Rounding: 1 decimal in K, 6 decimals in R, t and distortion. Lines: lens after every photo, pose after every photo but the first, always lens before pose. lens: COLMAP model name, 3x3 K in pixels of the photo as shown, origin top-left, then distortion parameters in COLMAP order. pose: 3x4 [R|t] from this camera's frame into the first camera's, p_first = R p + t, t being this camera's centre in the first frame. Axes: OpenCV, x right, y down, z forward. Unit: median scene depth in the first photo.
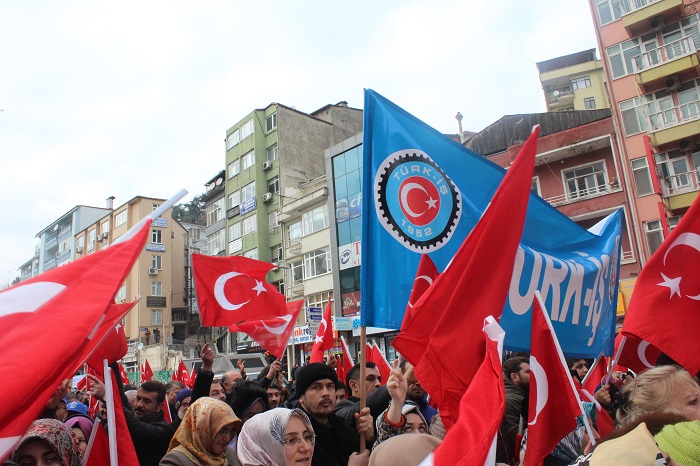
lens RADIAL K [[596.7, 0, 350.0], [0, 596.7, 233.0], [0, 0, 1]] dist [-0.172587, 0.172468]
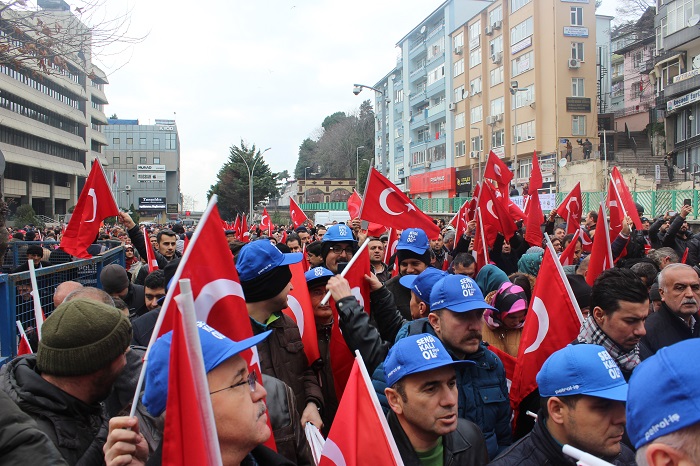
lens RADIAL K [[596.7, 0, 350.0], [0, 596.7, 233.0], [0, 0, 1]] dist [-0.172587, 0.172468]
pose [[0.870043, 0.072723, -0.487582, -0.215458], [0.067592, 0.962121, 0.264112, 0.060724], [0.488320, -0.262746, 0.832171, 0.196015]]
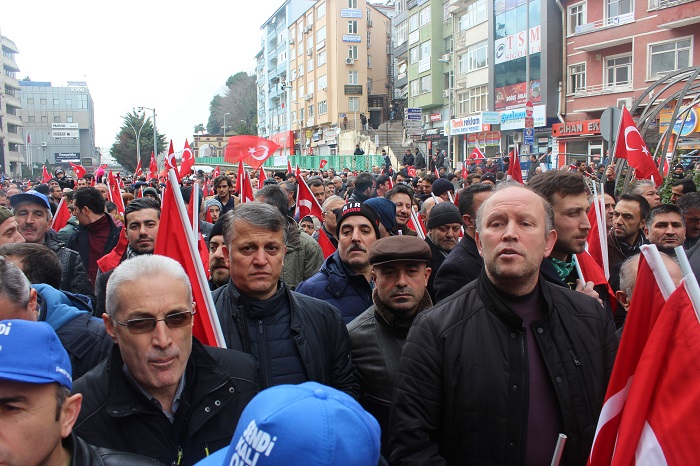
lens RADIAL K [[596.7, 0, 350.0], [0, 596.7, 233.0], [0, 0, 1]] dist [-0.172587, 0.172468]
pose [[0.919720, 0.097061, -0.380387, 0.106622], [0.046667, 0.935052, 0.351425, -0.019469], [0.389791, -0.340964, 0.855457, -0.026096]]
